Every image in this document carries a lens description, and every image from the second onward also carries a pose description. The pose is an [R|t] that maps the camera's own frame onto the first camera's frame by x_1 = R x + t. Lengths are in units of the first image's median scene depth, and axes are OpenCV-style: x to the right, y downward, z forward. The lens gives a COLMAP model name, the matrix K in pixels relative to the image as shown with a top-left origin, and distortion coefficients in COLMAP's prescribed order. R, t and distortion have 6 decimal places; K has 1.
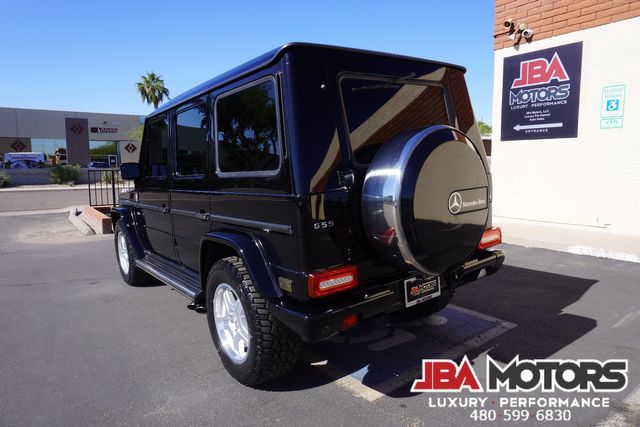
lens RADIAL K [[422.9, 0, 320.8], [0, 422.9, 210.2], [0, 0, 1]] dist [-0.042167, 0.020593]
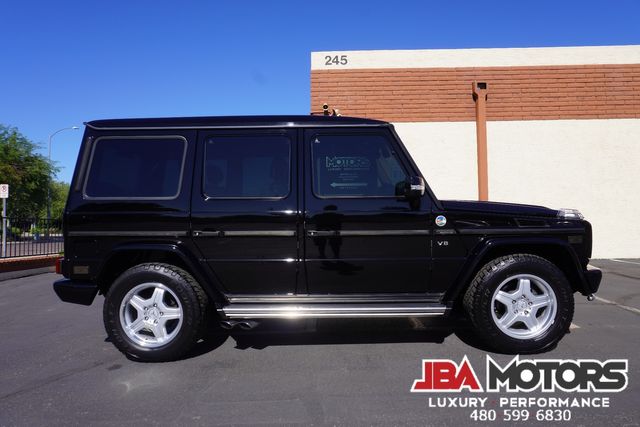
lens RADIAL K [[422.9, 0, 319.7], [0, 422.9, 212.5], [0, 0, 1]] dist [-0.042167, 0.020593]
pose [[0.621263, 0.027856, 0.783107, -0.642249], [0.091998, 0.989864, -0.108196, 0.030375], [-0.778183, 0.139263, 0.612403, 0.256909]]
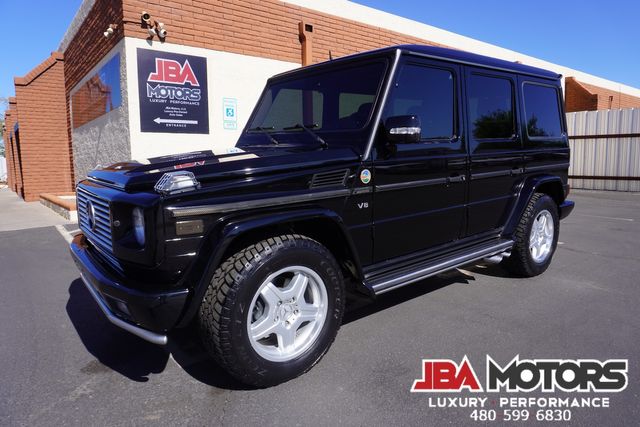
lens RADIAL K [[422.9, 0, 319.1], [0, 422.9, 216.2], [0, 0, 1]] dist [-0.042167, 0.020593]
pose [[-0.033764, -0.108313, 0.993543, -0.666609], [0.128058, 0.985447, 0.111783, -0.029057], [-0.991192, 0.131006, -0.019403, 0.709533]]
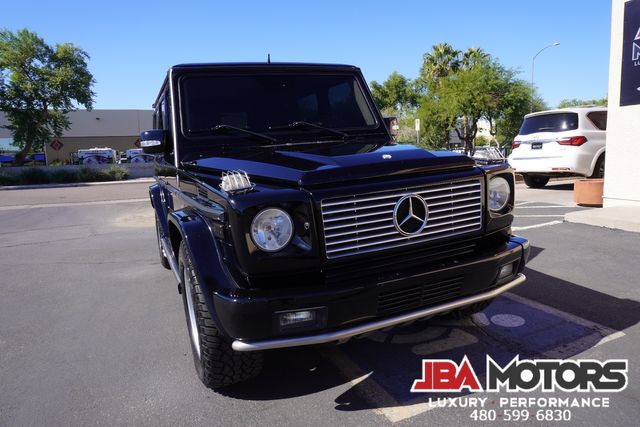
lens RADIAL K [[422.9, 0, 322.2], [0, 422.9, 210.8], [0, 0, 1]] dist [-0.042167, 0.020593]
pose [[0.973066, 0.002151, -0.230517, 0.059682], [0.003145, 0.999740, 0.022603, 0.019852], [0.230506, -0.022719, 0.972806, 0.086152]]
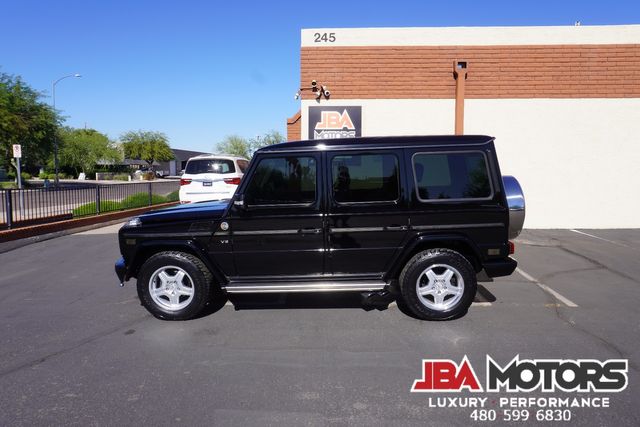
lens RADIAL K [[422.9, 0, 320.3], [0, 422.9, 211.5], [0, 0, 1]] dist [-0.042167, 0.020593]
pose [[0.631766, -0.065651, 0.772374, -0.711636], [0.079755, 0.996624, 0.019476, -0.043819], [-0.771045, 0.049296, 0.634869, 0.106960]]
